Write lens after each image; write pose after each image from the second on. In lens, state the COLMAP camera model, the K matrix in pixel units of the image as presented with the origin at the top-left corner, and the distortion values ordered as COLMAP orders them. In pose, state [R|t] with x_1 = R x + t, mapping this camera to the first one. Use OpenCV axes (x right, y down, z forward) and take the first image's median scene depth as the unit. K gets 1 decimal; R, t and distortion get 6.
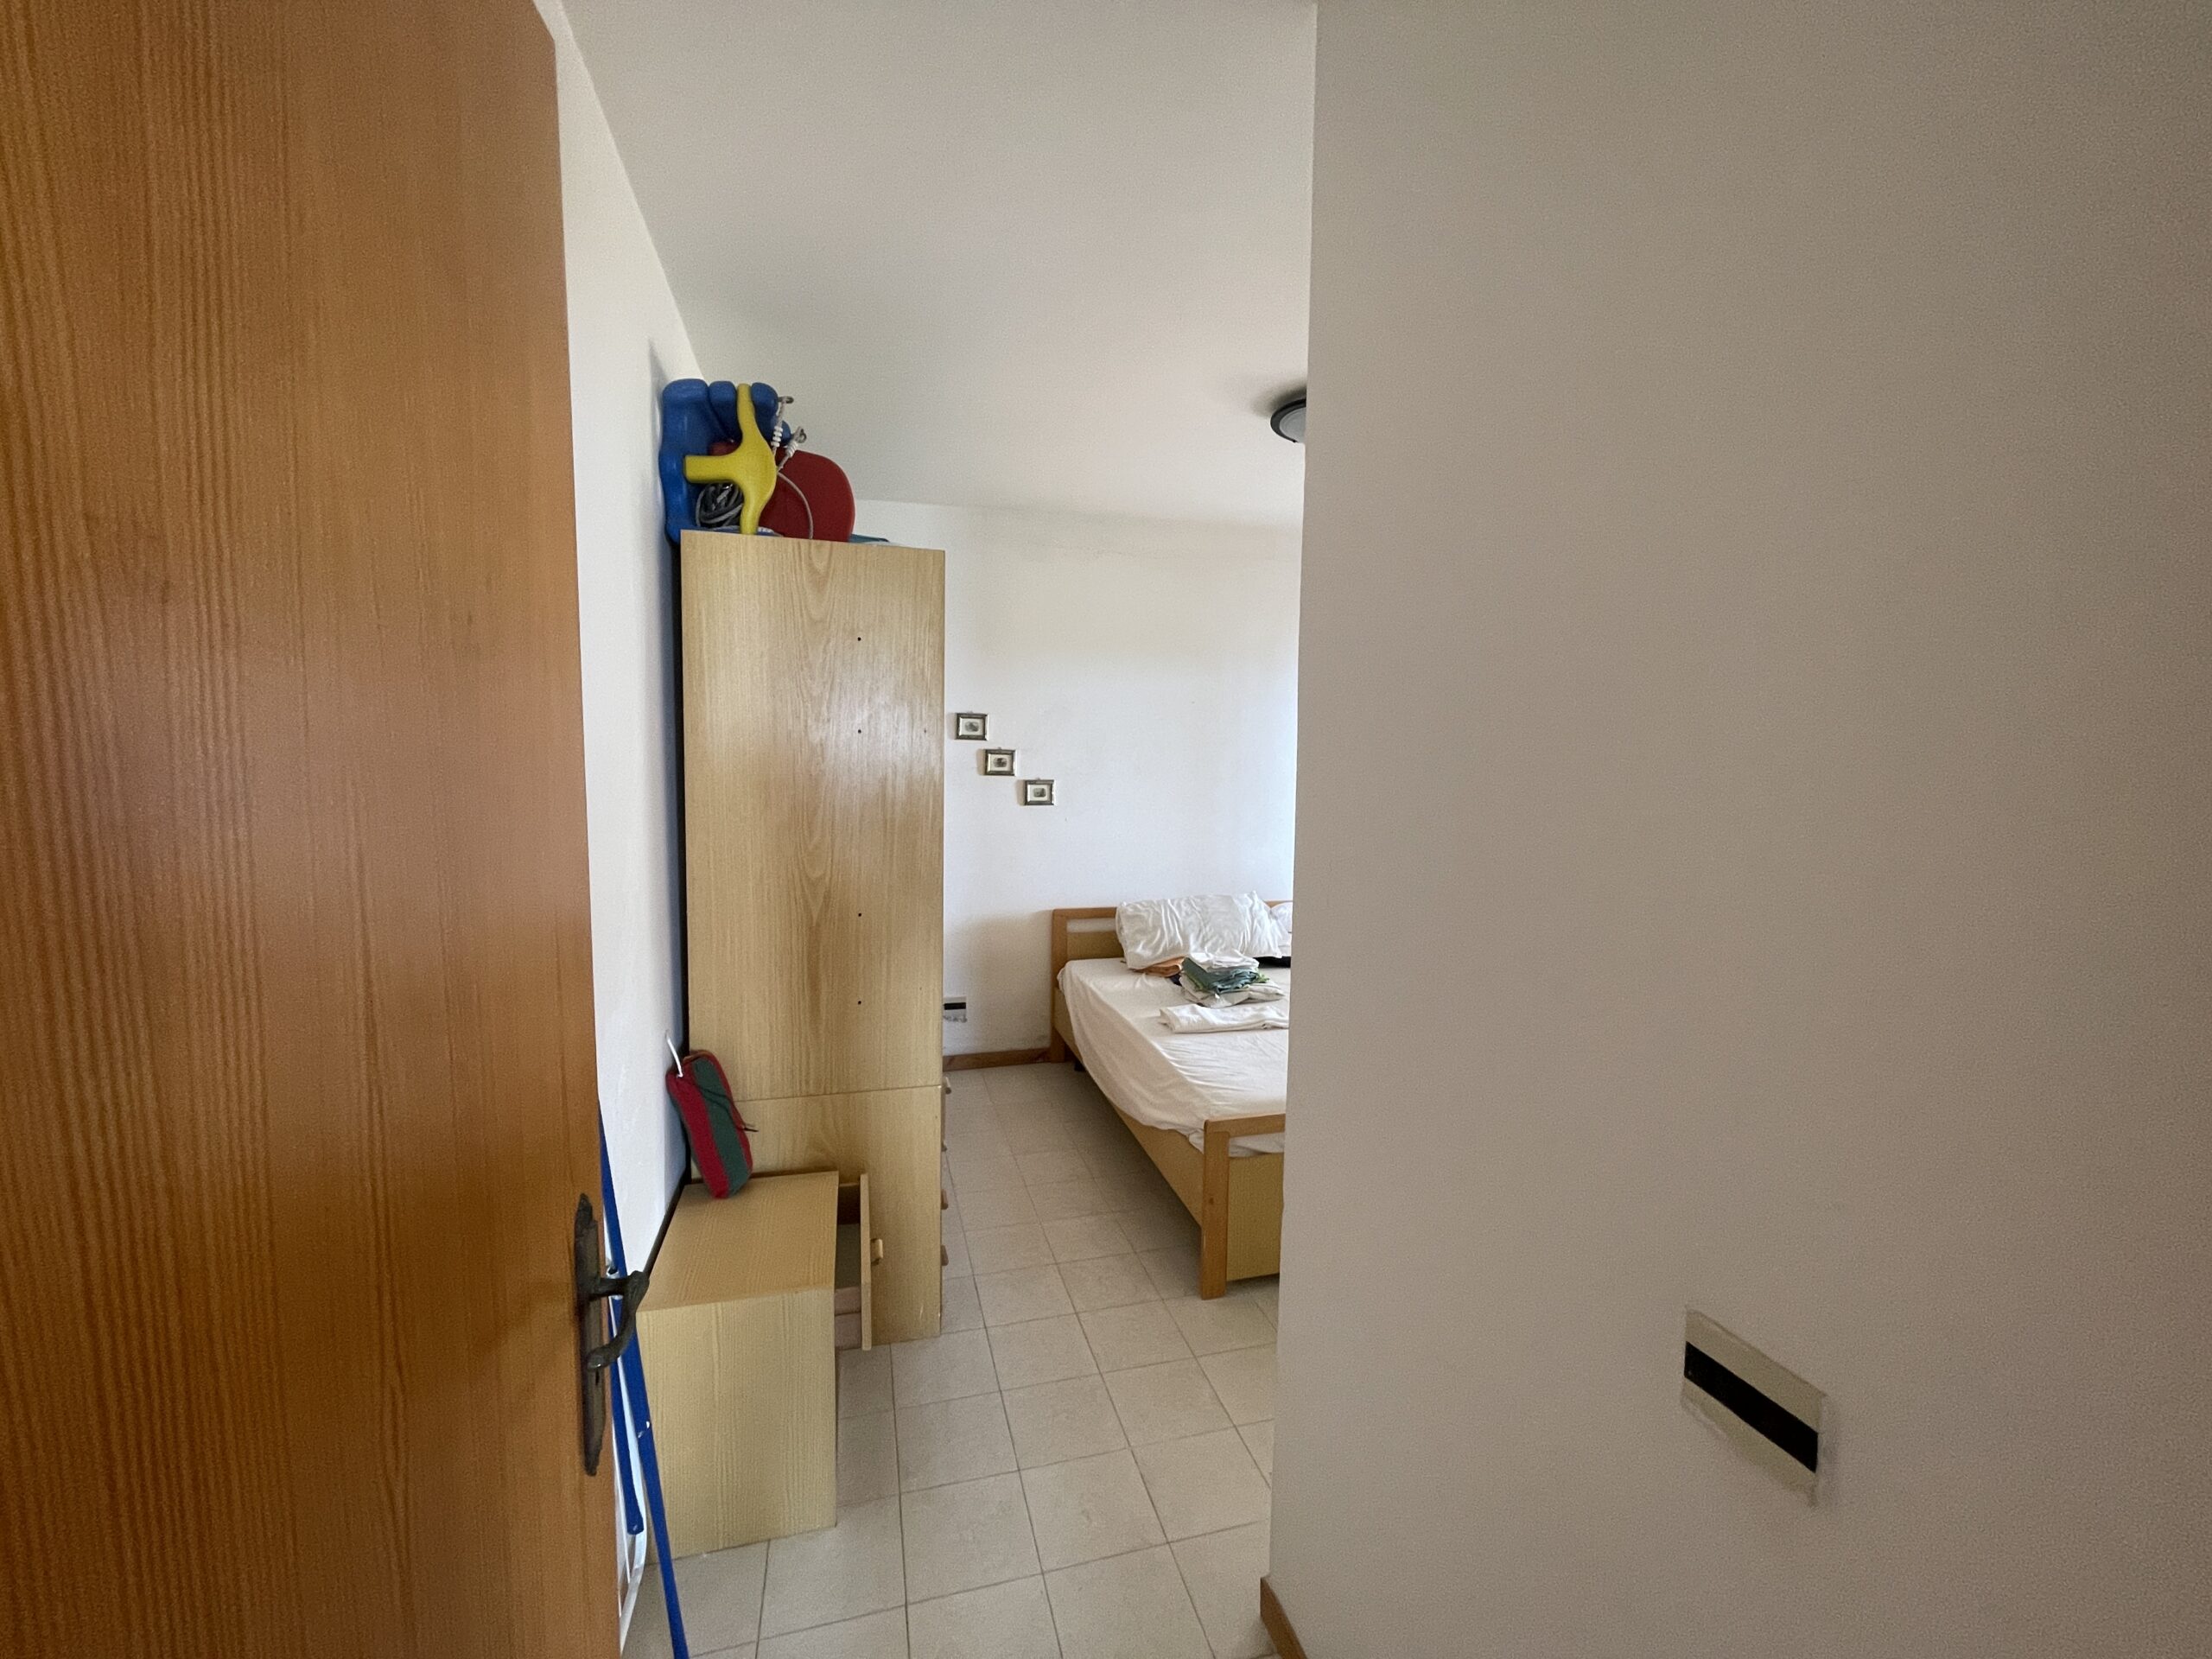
lens RADIAL K [[890.2, 0, 1099.1], [0, 890.2, 832.2], [0, 0, 1]] dist [-0.011193, 0.000374]
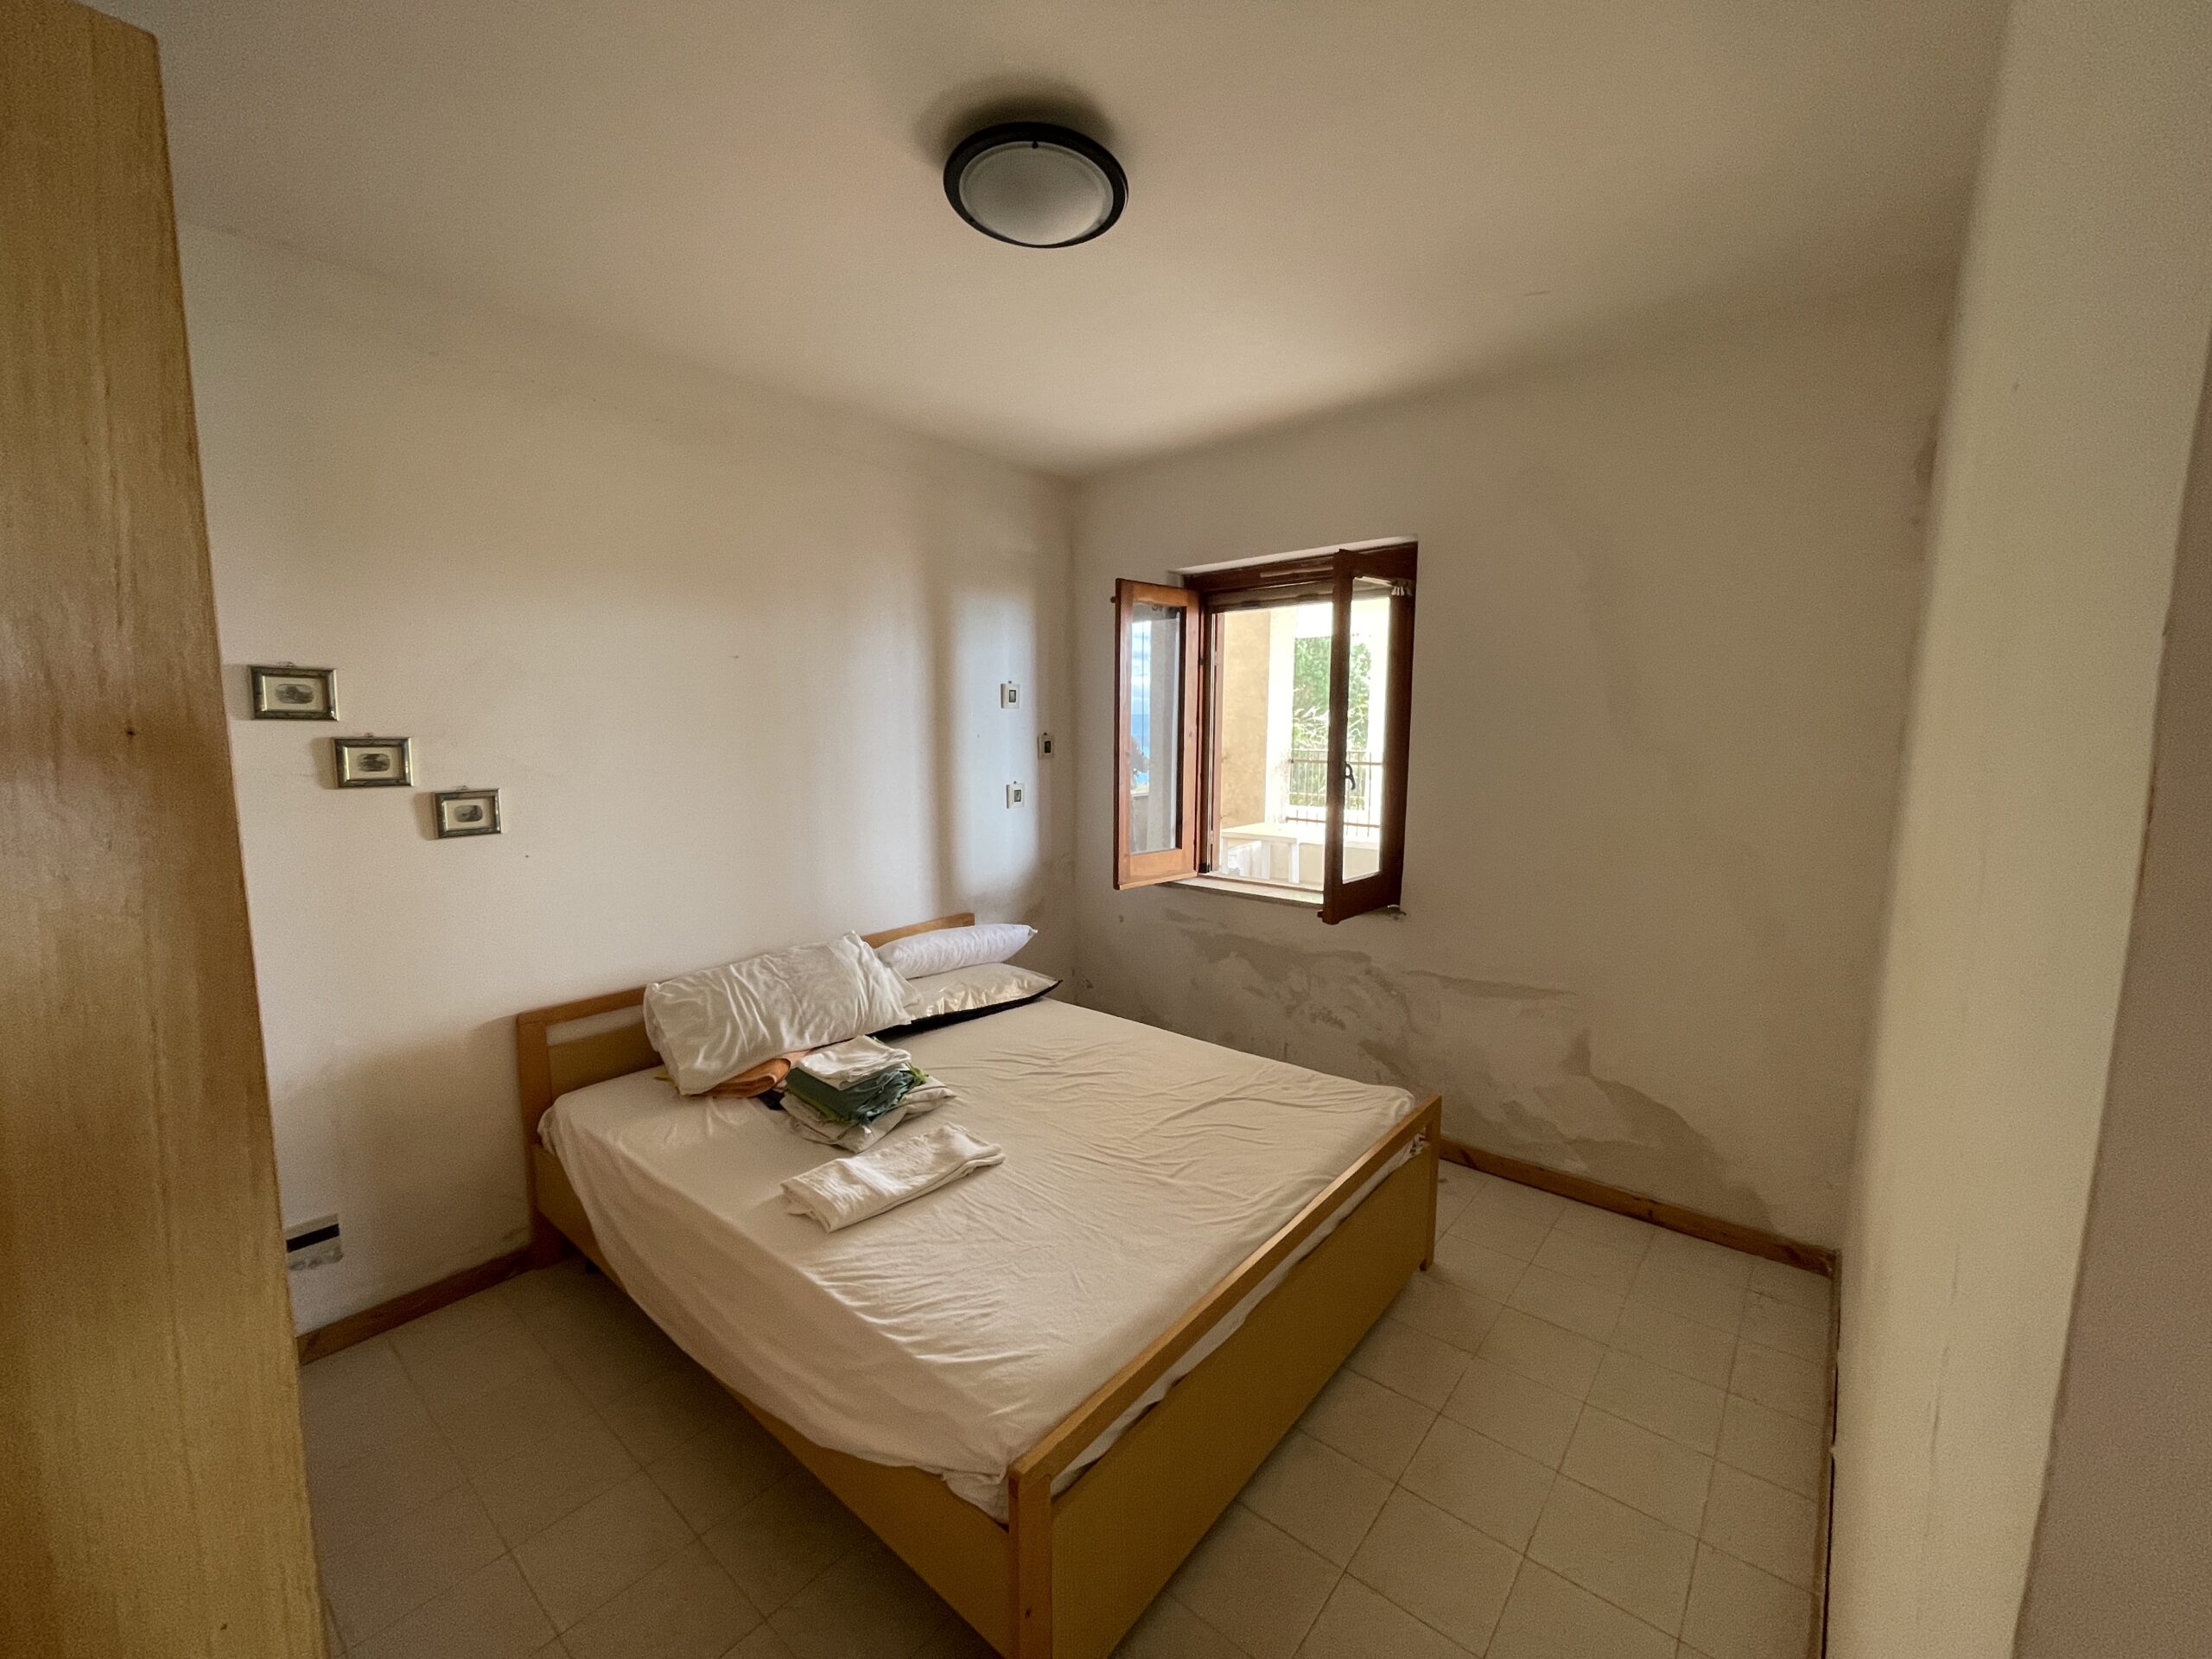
lens RADIAL K [[890.2, 0, 1099.1], [0, 890.2, 832.2], [0, 0, 1]] dist [-0.011193, 0.000374]
pose [[0.821309, -0.082751, 0.564450, -0.058459], [0.058369, 0.996421, 0.061149, -0.045254], [-0.567490, -0.017276, 0.823199, 0.335134]]
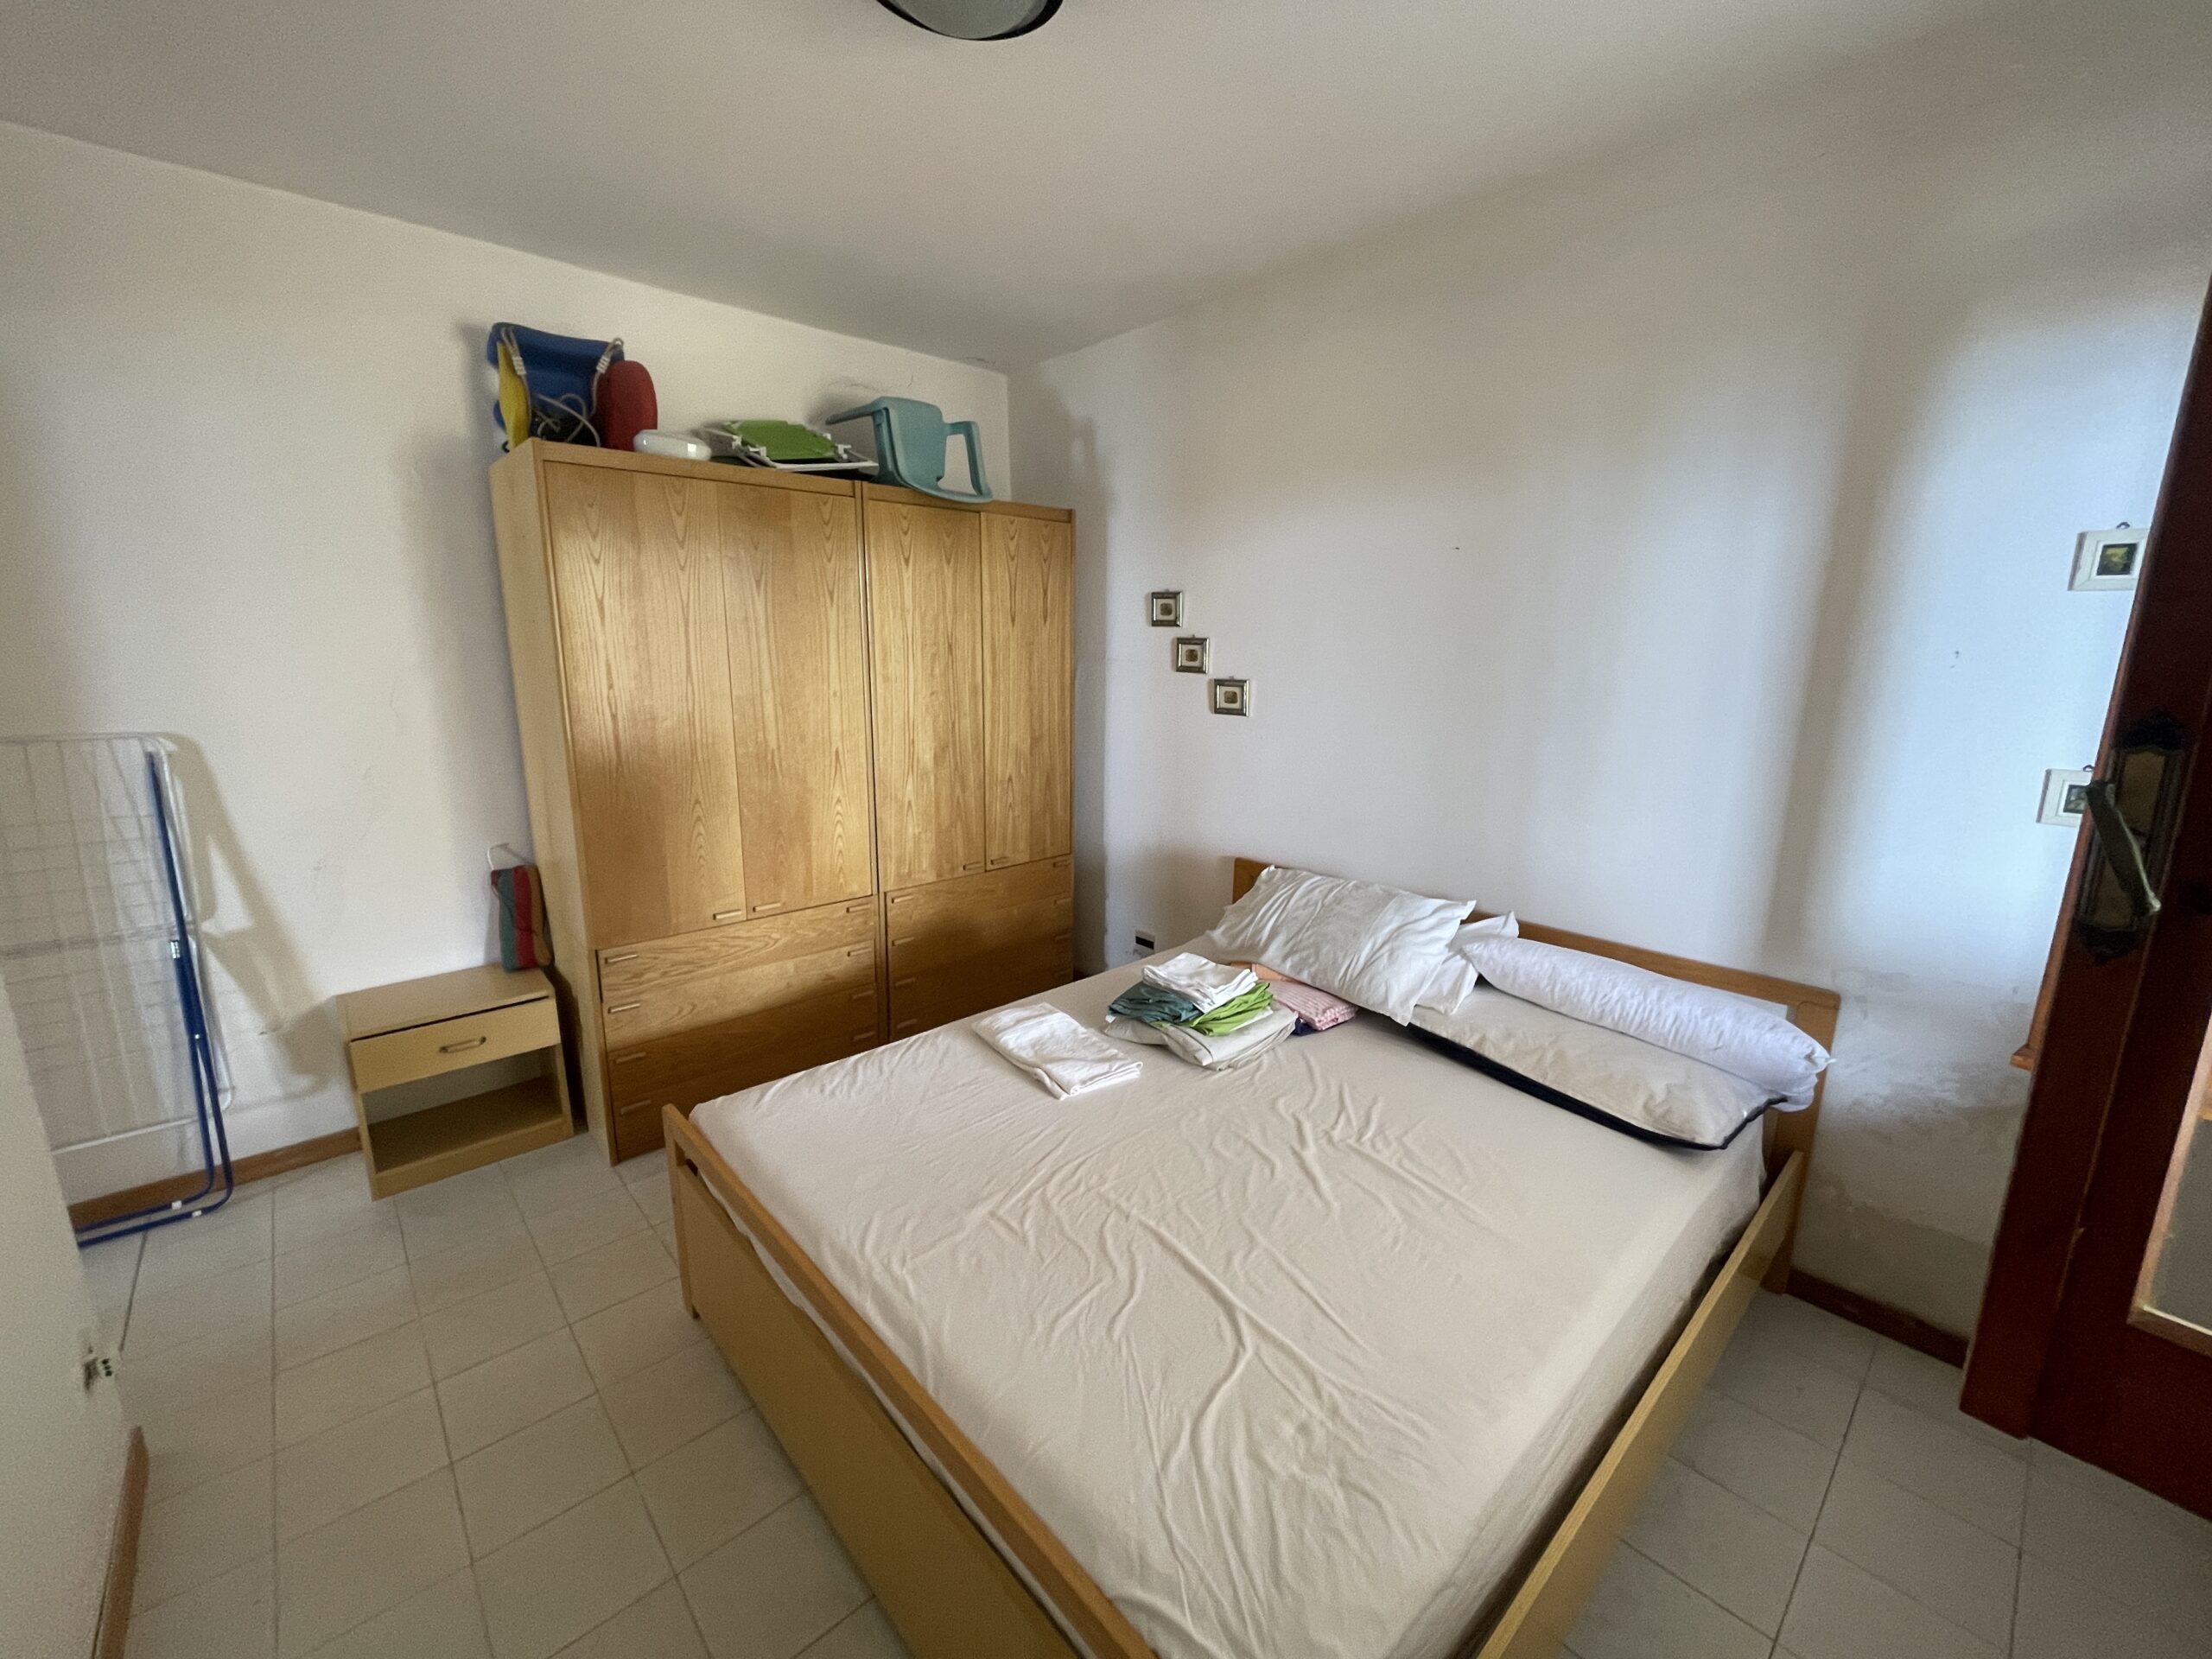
lens RADIAL K [[907.3, 0, 1112.9], [0, 907.3, 820.1], [0, 0, 1]] dist [0.000269, 0.000072]
pose [[0.459066, 0.170675, -0.871853, 0.584850], [-0.077985, 0.985326, 0.151826, -0.052614], [0.884972, -0.001706, 0.465640, 0.583931]]
